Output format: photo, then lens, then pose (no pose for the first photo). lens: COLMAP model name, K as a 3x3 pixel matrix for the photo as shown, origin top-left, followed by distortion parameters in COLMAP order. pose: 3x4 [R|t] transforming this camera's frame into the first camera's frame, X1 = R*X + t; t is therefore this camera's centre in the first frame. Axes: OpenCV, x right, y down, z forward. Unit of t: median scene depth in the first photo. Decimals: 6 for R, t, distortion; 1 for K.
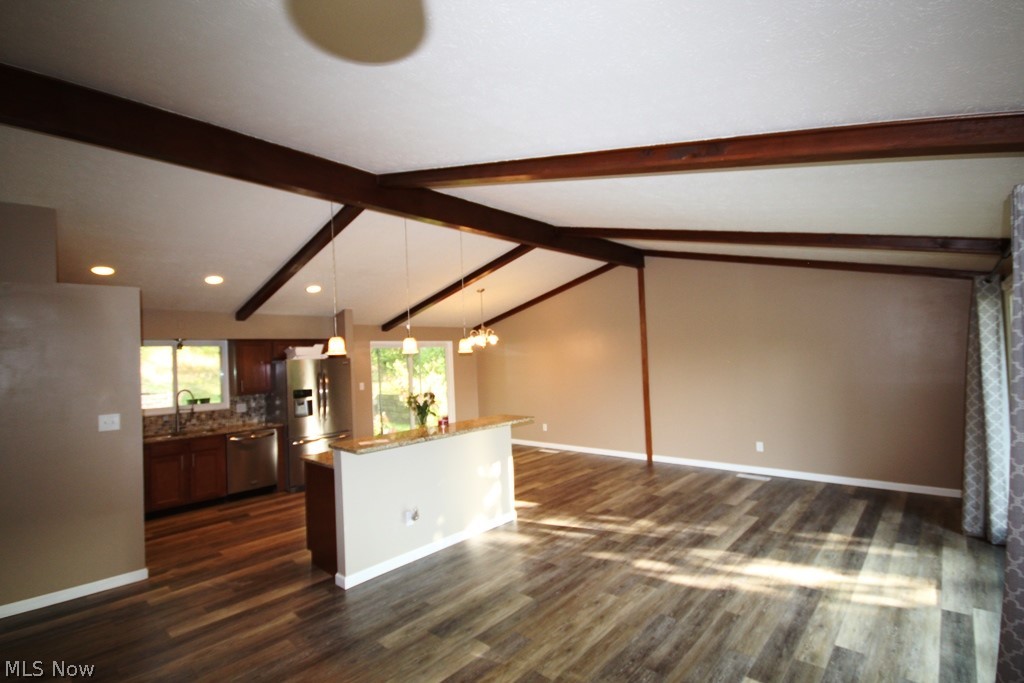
lens RADIAL K [[470.3, 0, 512.3], [0, 470.3, 346.6], [0, 0, 1]] dist [0.010229, -0.013477]
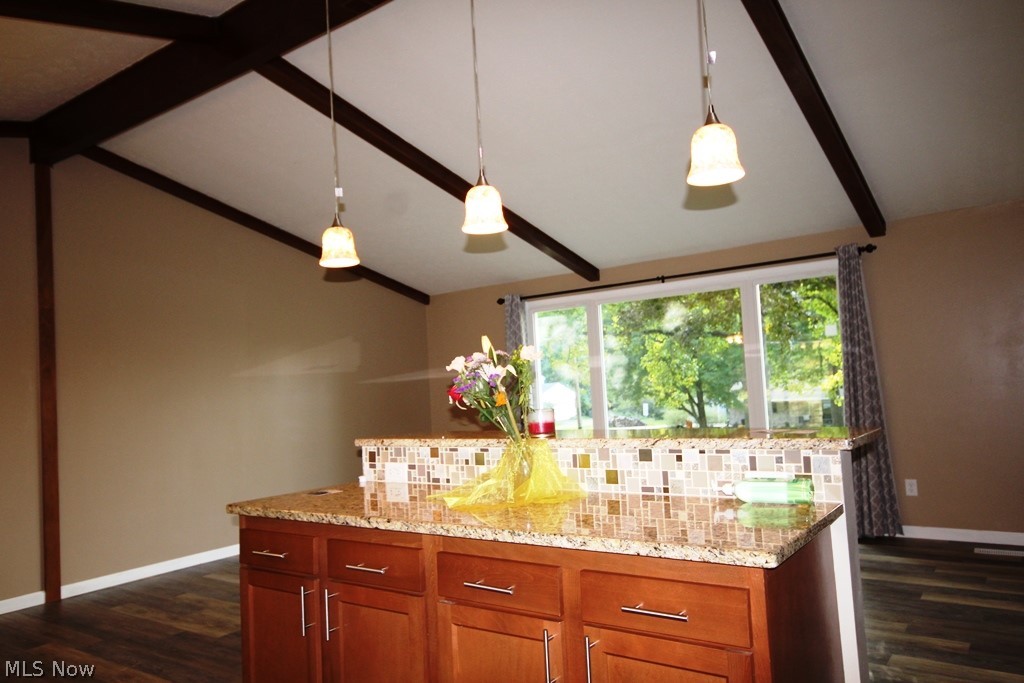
lens RADIAL K [[756.7, 0, 512.0], [0, 756.7, 341.5], [0, 0, 1]] dist [0.068552, -0.000049]
pose [[-0.096794, 0.107176, 0.989517, -0.818788], [0.044815, 0.993646, -0.103239, 0.151503], [-0.994295, 0.034352, -0.100982, 1.077220]]
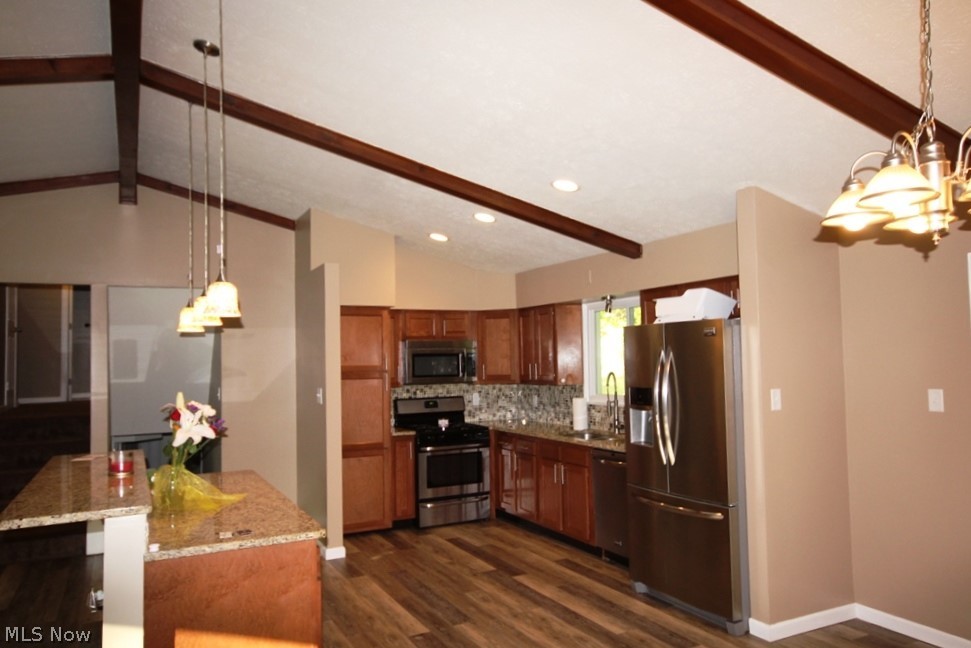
lens RADIAL K [[683.9, 0, 484.8], [0, 683.9, 328.8], [0, 0, 1]] dist [0.003208, 0.001461]
pose [[-0.345793, 0.003185, -0.938305, 0.391925], [0.056349, 0.998260, -0.017378, 0.049929], [0.936617, -0.058882, -0.345371, 1.611269]]
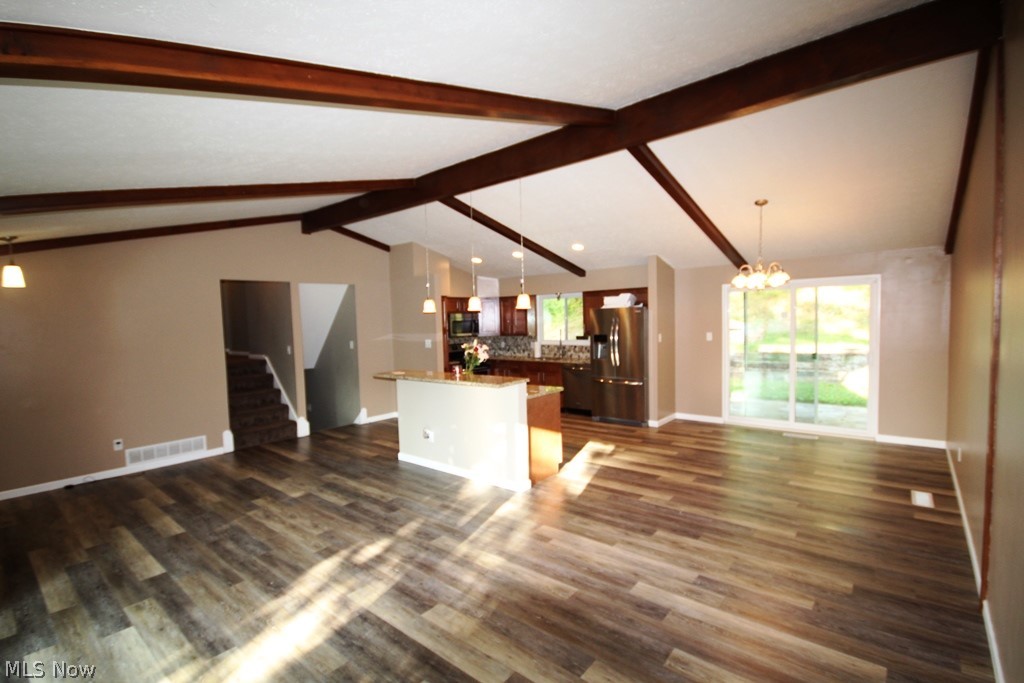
lens RADIAL K [[470.3, 0, 512.3], [0, 470.3, 346.6], [0, 0, 1]] dist [0.010229, -0.013477]
pose [[0.052298, 0.099036, -0.993709, 0.998798], [0.051999, 0.993450, 0.101747, -0.011125], [0.997277, -0.056993, 0.046805, 1.076565]]
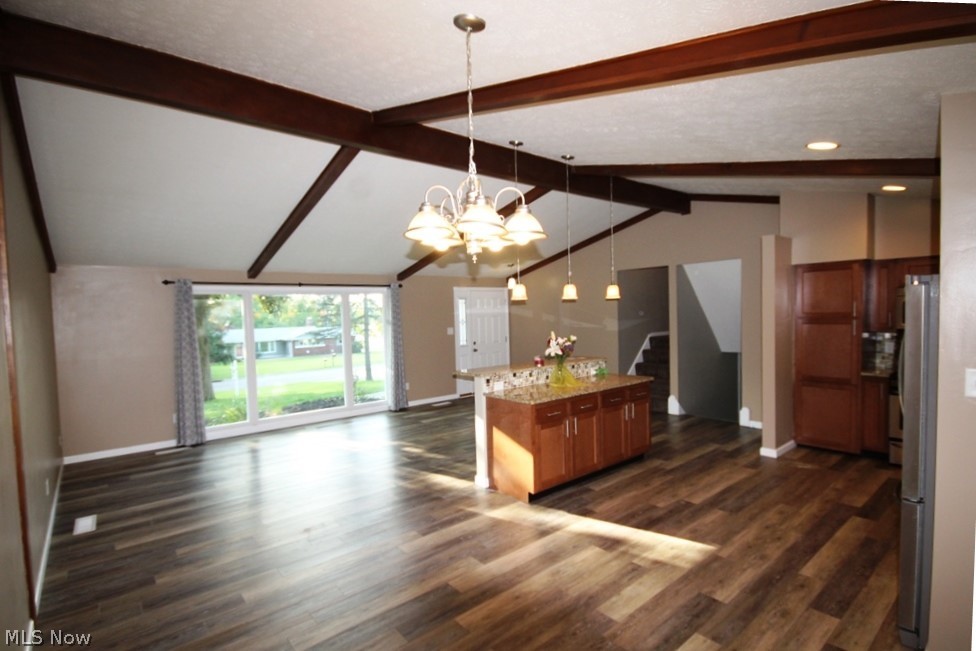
lens RADIAL K [[476.0, 0, 476.1], [0, 476.0, 330.1], [0, 0, 1]] dist [-0.004357, -0.000558]
pose [[-0.987371, 0.064183, 0.144839, -0.167903], [0.066243, 0.997759, 0.009442, 0.061152], [-0.143909, 0.018917, -0.989410, 2.163431]]
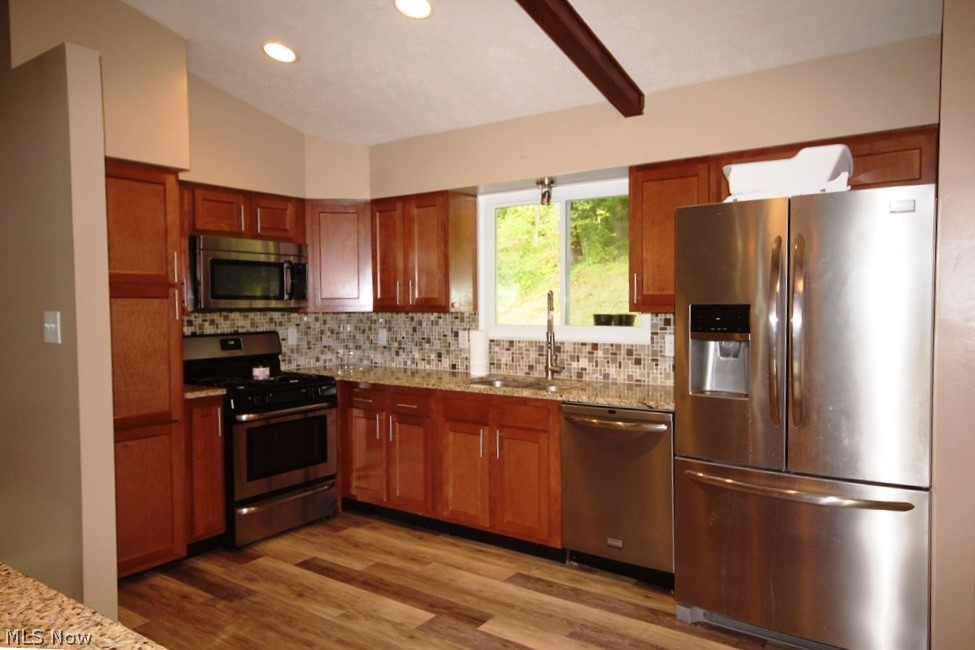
lens RADIAL K [[672.7, 0, 487.5], [0, 672.7, 325.0], [0, 0, 1]] dist [0.006353, 0.002814]
pose [[0.120257, 0.074771, -0.989923, -0.059441], [0.027369, 0.996531, 0.078595, 0.097559], [0.992365, -0.036544, 0.117793, 1.179734]]
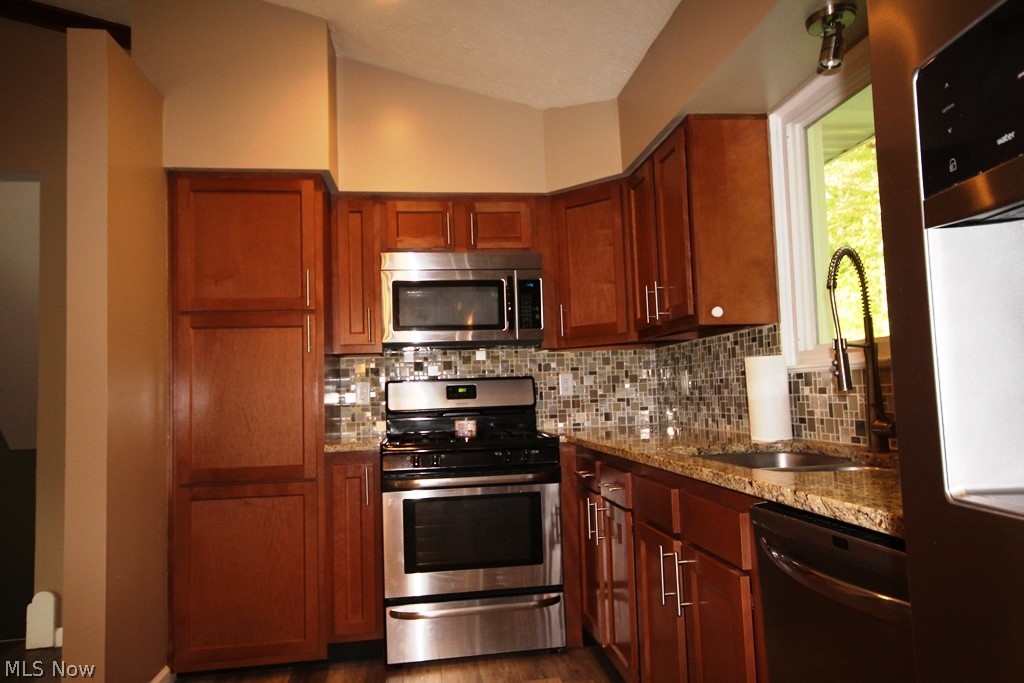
lens RADIAL K [[689.3, 0, 510.7], [0, 689.3, 344.5], [0, 0, 1]] dist [0.006162, 0.003752]
pose [[-0.631543, 0.006166, -0.775317, -0.504983], [0.081428, 0.994966, -0.058416, 0.190813], [0.771053, -0.100025, -0.628865, 1.475197]]
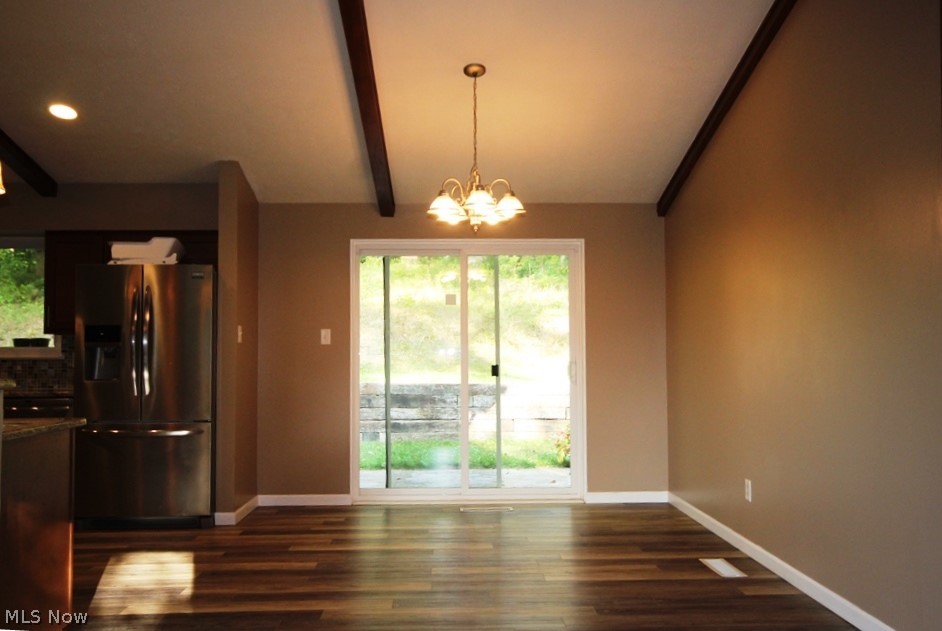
lens RADIAL K [[853.8, 0, 471.0], [0, 853.8, 315.5], [0, 0, 1]] dist [0.006881, 0.005414]
pose [[0.702867, 0.003762, -0.711311, 0.680582], [-0.007444, 0.999970, -0.002067, 0.117211], [0.711282, 0.006748, 0.702874, 0.946321]]
